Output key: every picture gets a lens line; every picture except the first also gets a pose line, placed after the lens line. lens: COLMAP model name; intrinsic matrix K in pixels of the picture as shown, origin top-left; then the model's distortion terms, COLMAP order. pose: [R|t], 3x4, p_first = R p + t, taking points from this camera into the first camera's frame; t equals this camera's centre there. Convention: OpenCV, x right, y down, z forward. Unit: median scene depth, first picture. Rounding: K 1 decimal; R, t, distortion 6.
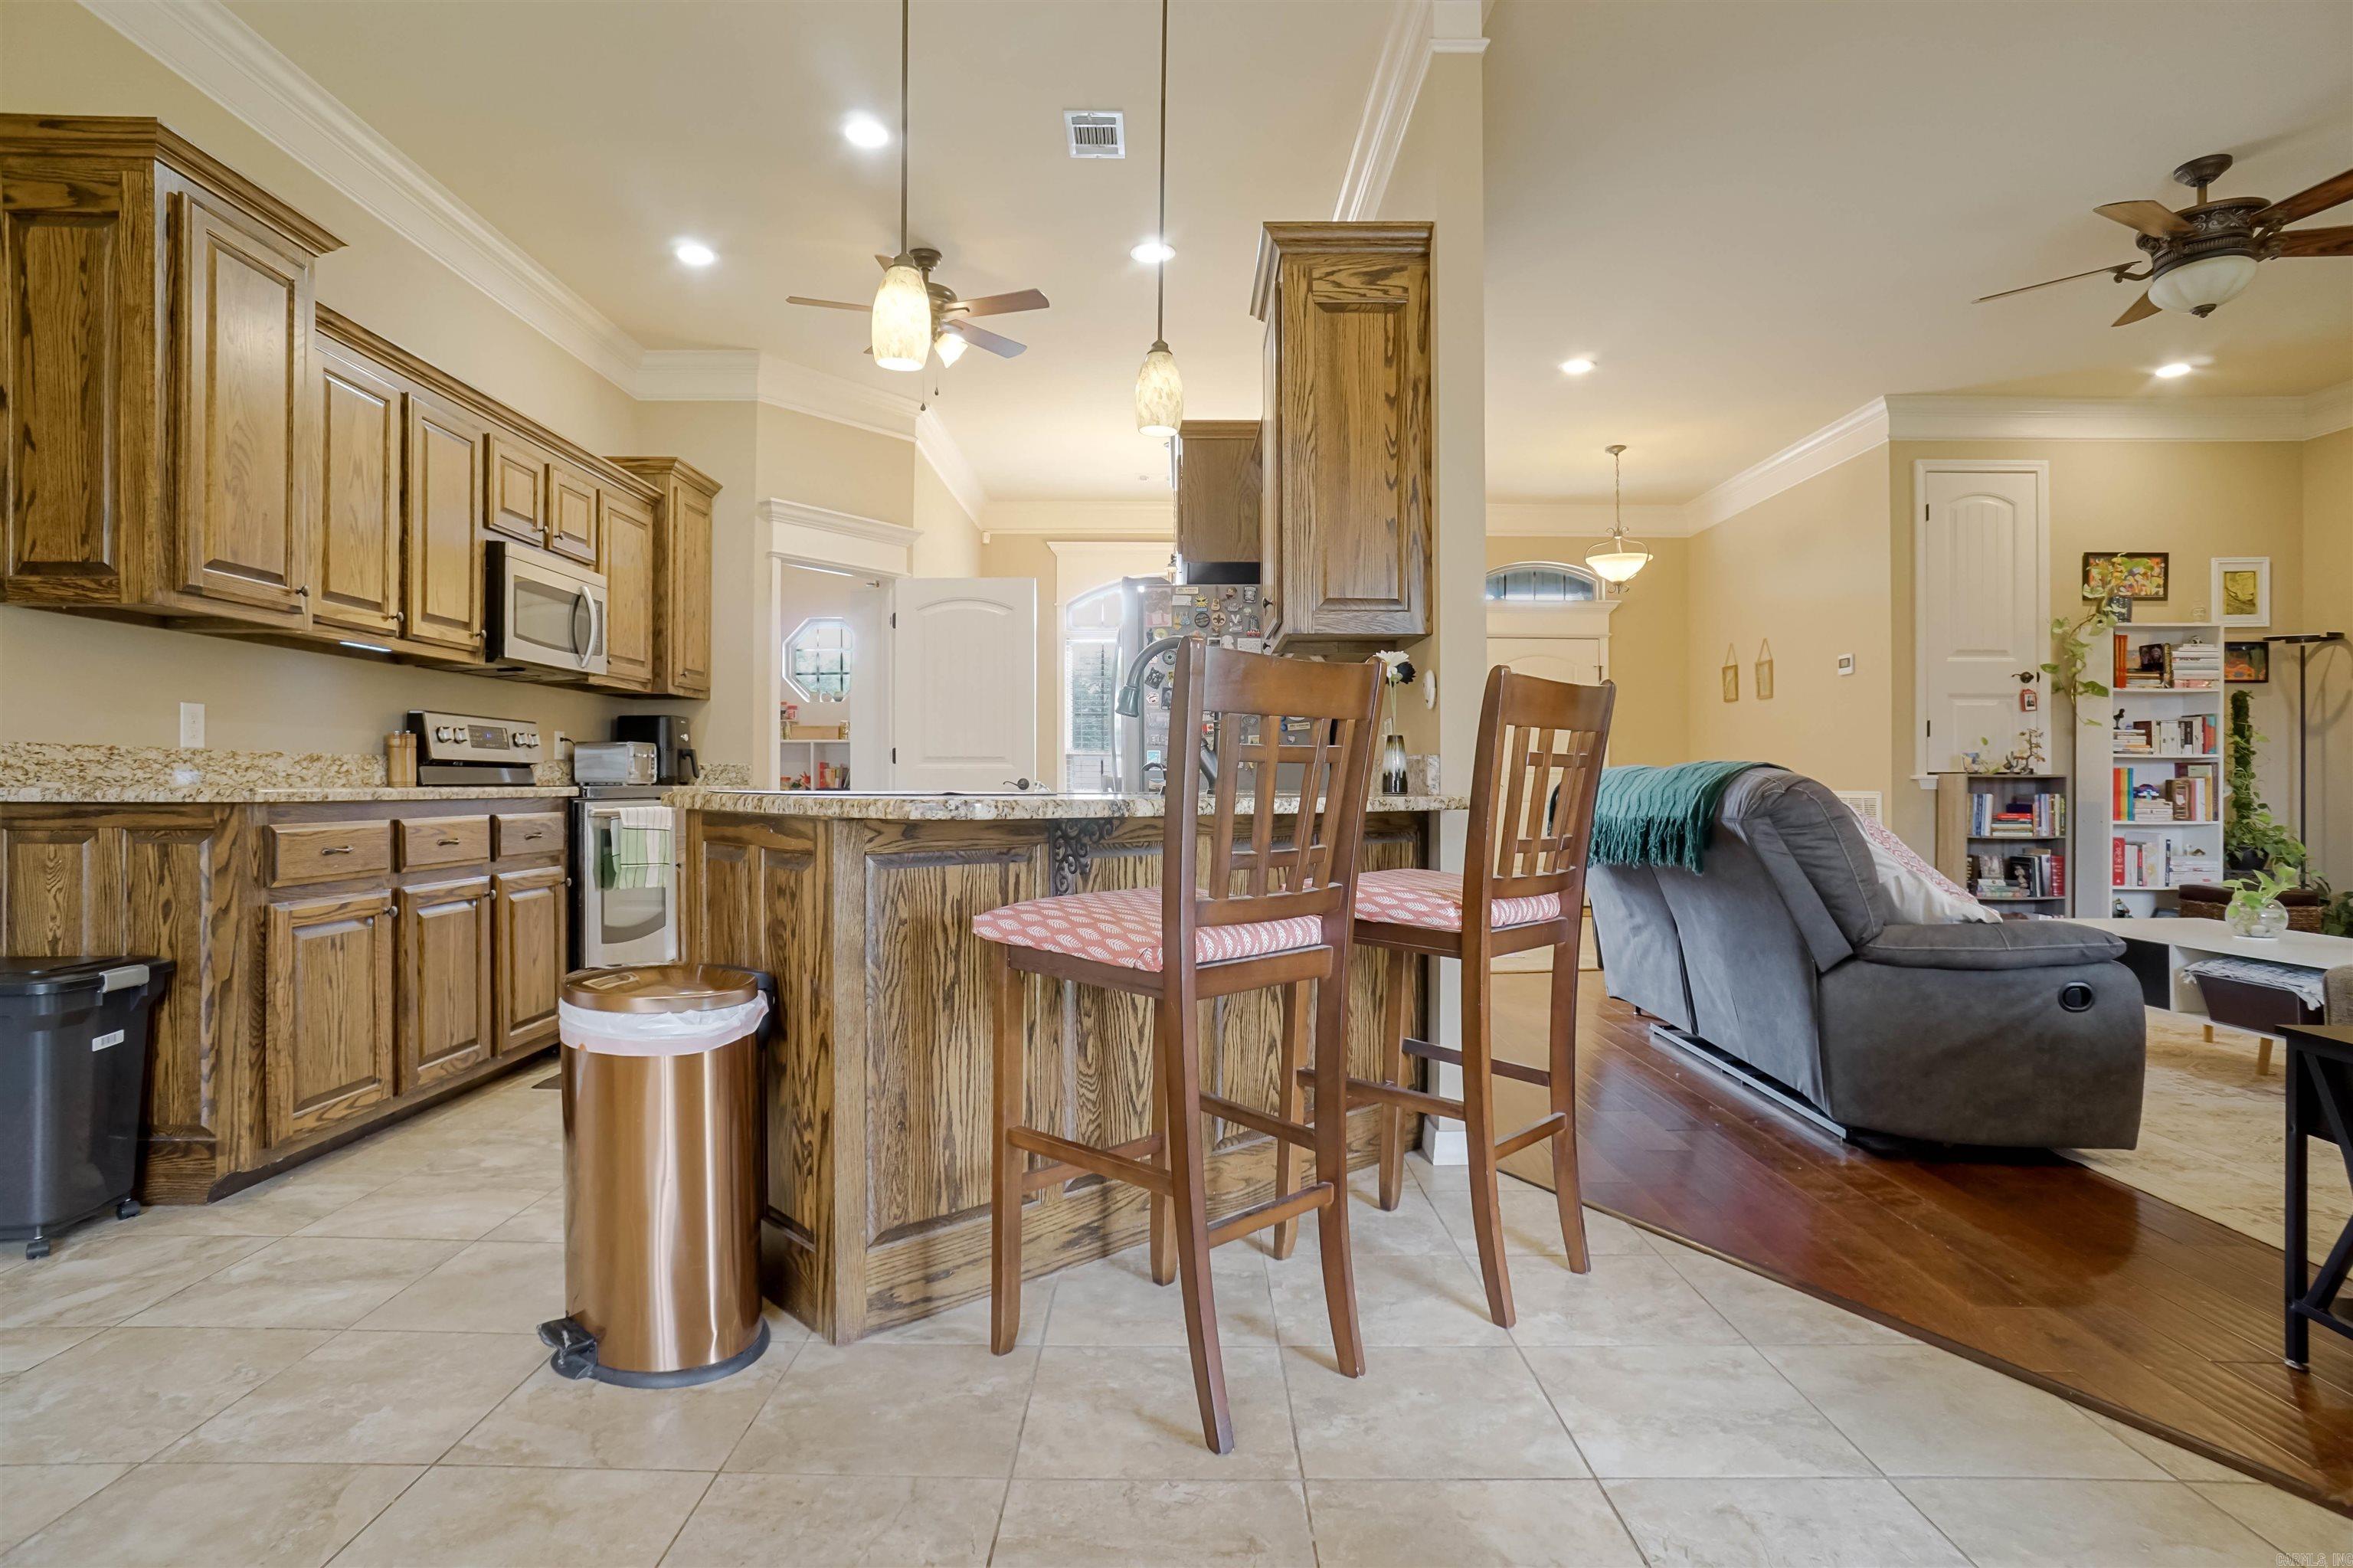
lens RADIAL K [[1247.4, 0, 1150.3], [0, 1247.4, 785.6], [0, 0, 1]] dist [-0.068801, 0.039311]
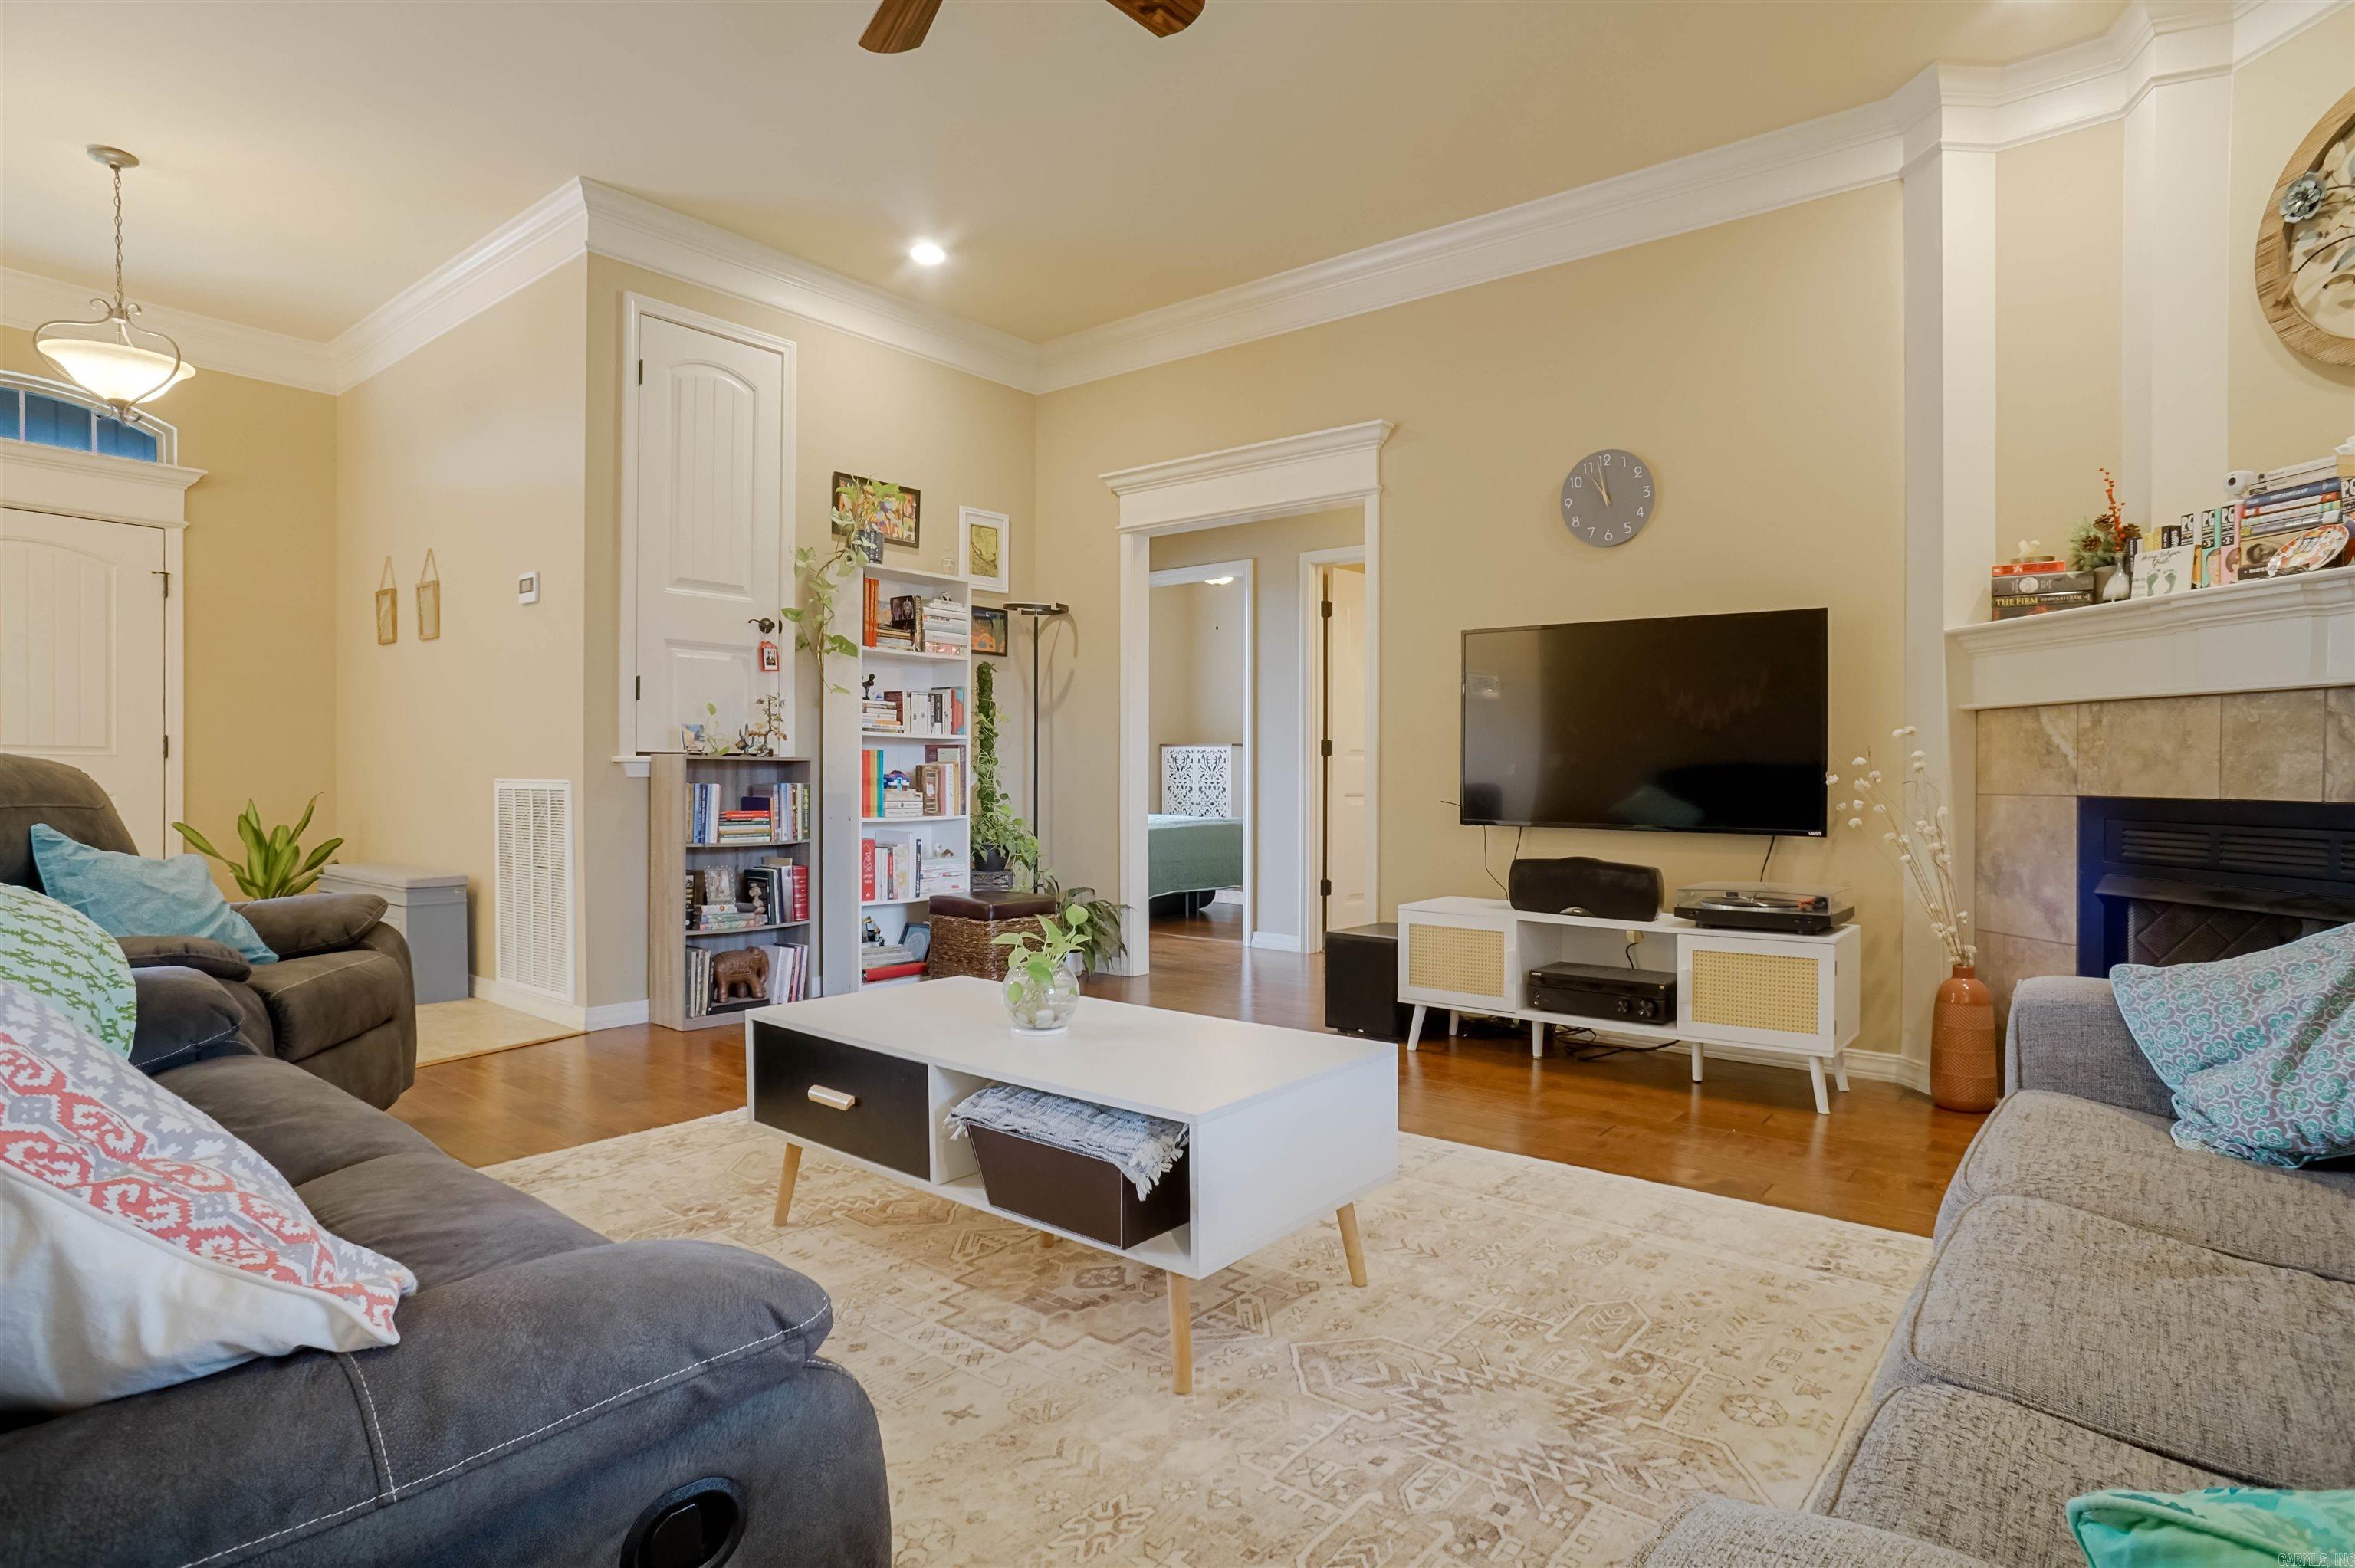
lens RADIAL K [[1248.3, 0, 1172.3], [0, 1248.3, 790.0], [0, 0, 1]] dist [-0.068801, 0.039311]
pose [[0.619084, -0.008478, 0.785279, 0.288820], [-0.003451, 0.999903, 0.013516, -0.000098], [-0.785317, -0.011078, 0.618995, 0.347967]]
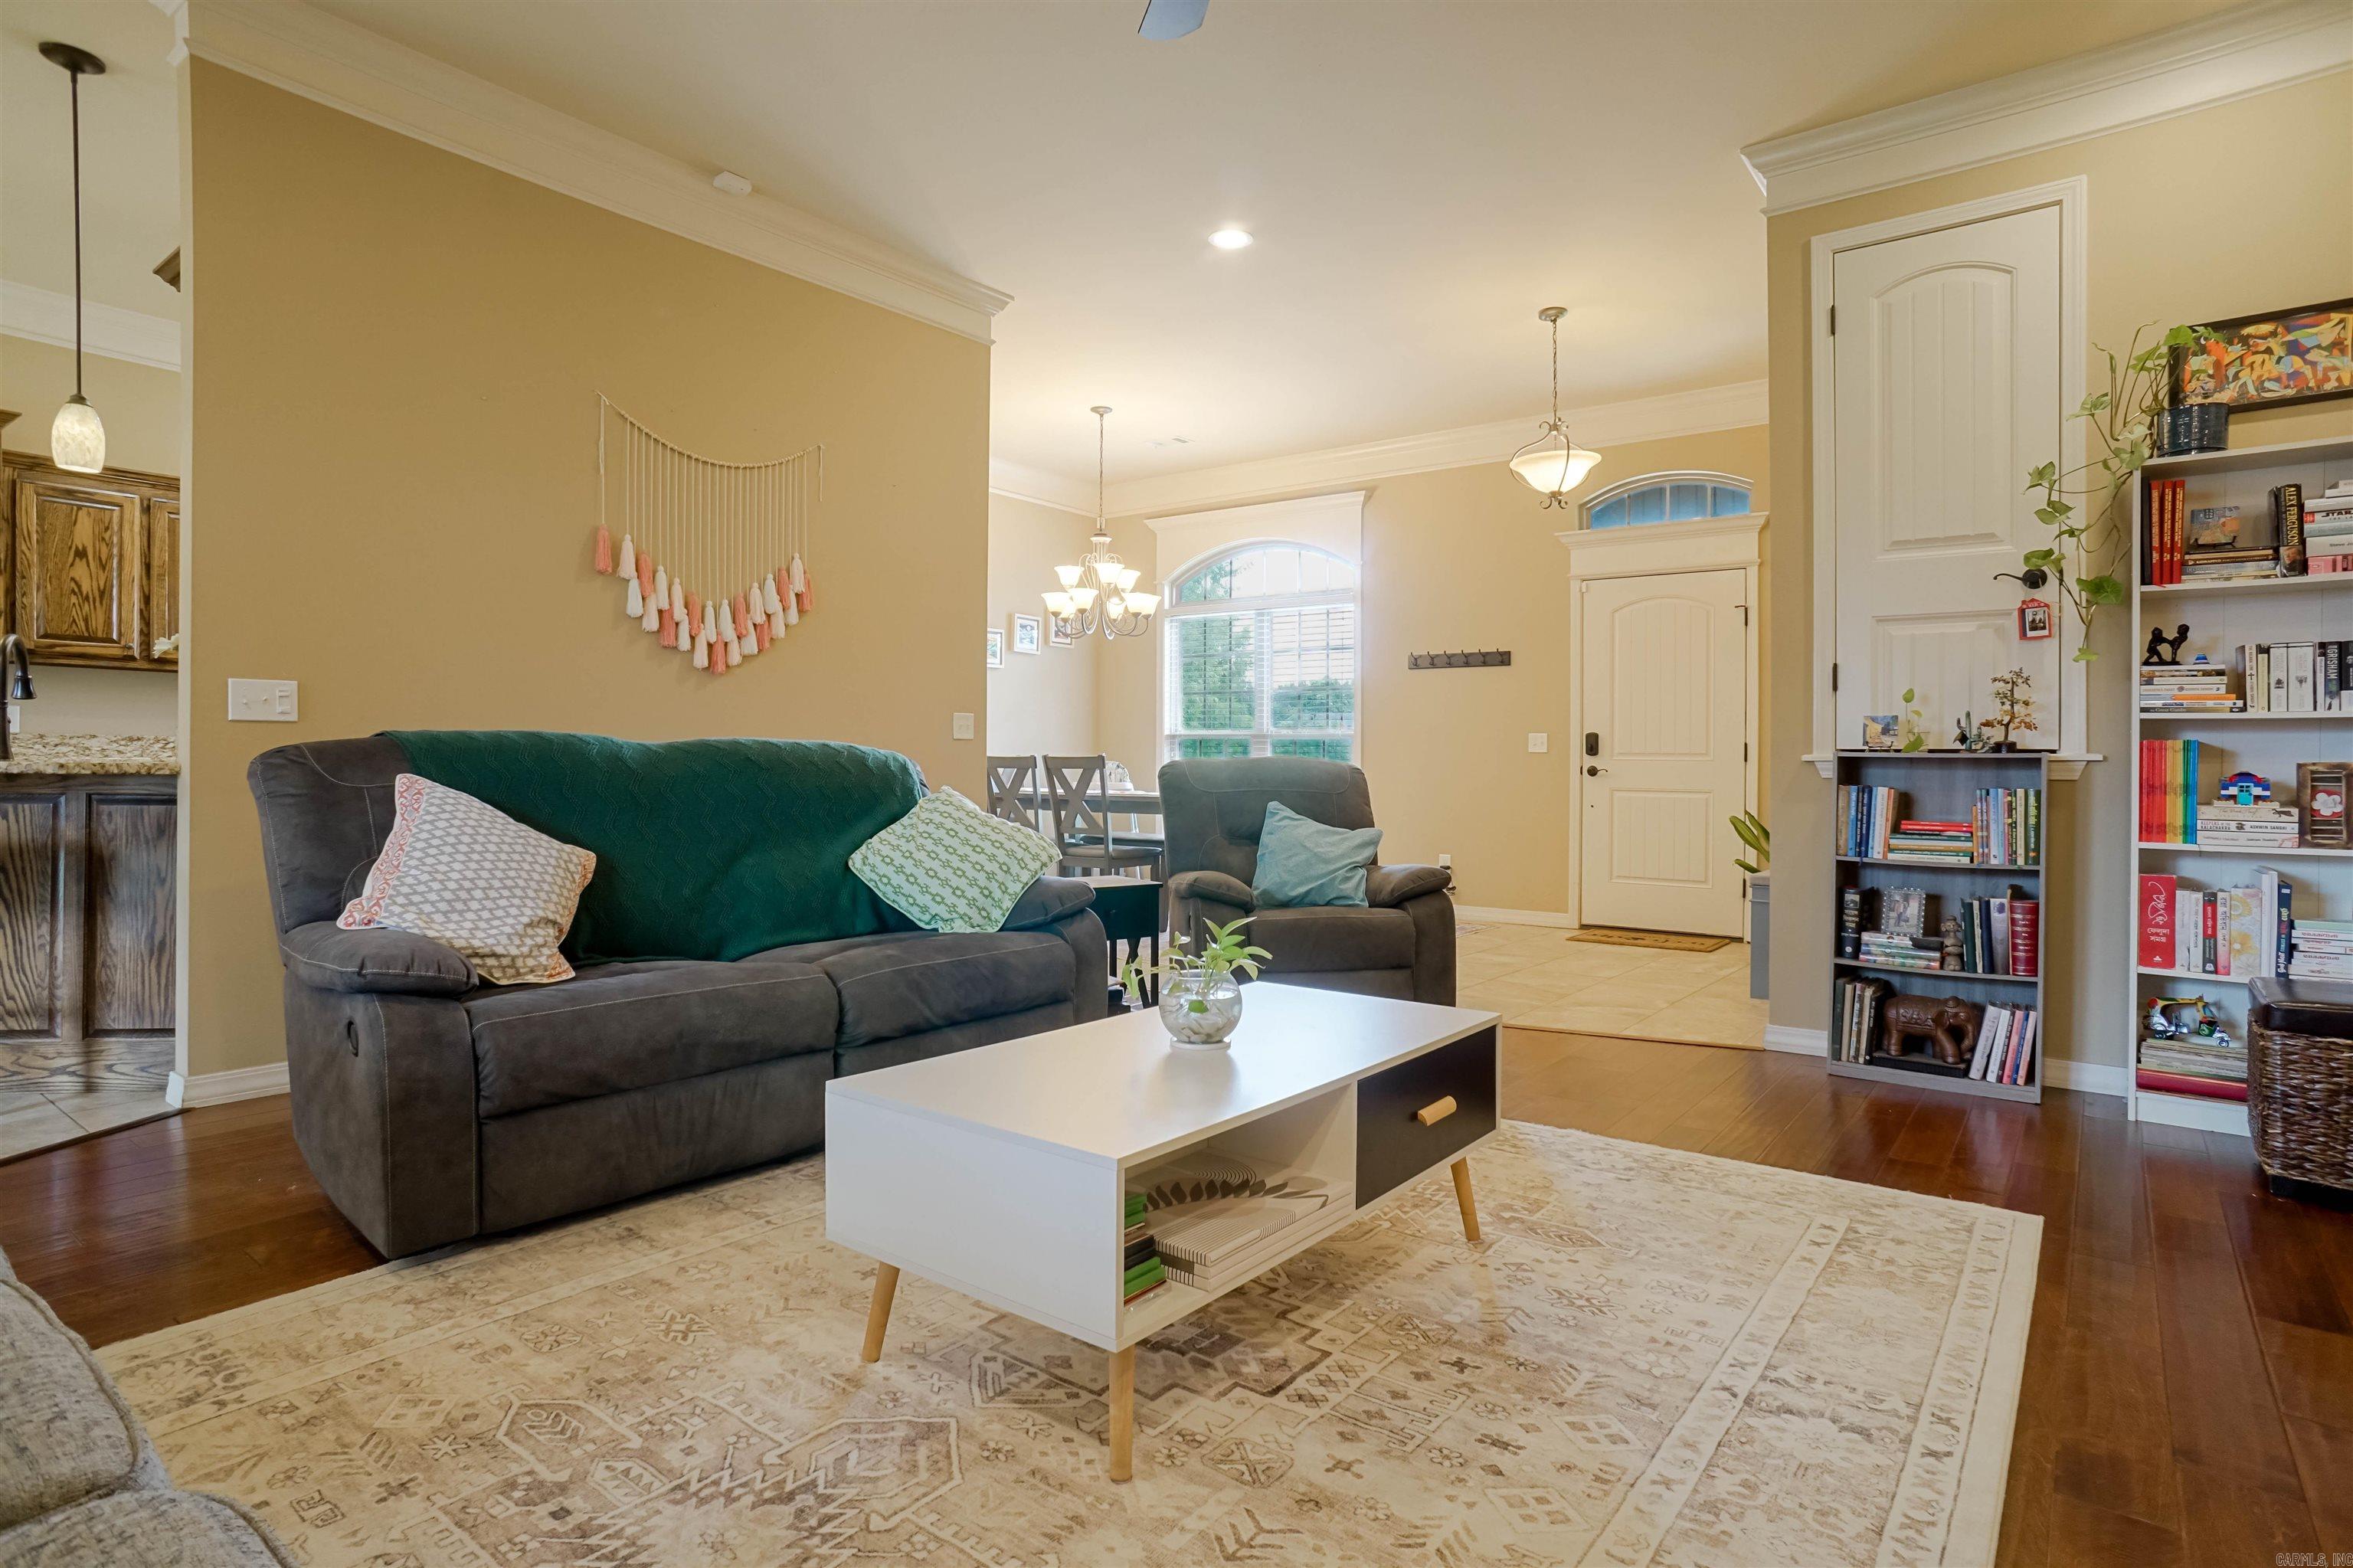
lens RADIAL K [[1247.4, 0, 1175.5], [0, 1247.4, 777.2], [0, 0, 1]] dist [-0.068801, 0.039311]
pose [[0.794832, 0.009937, -0.606749, 0.767865], [-0.008516, 0.999950, 0.005222, 0.002271], [0.606770, 0.001017, 0.794877, 0.331236]]
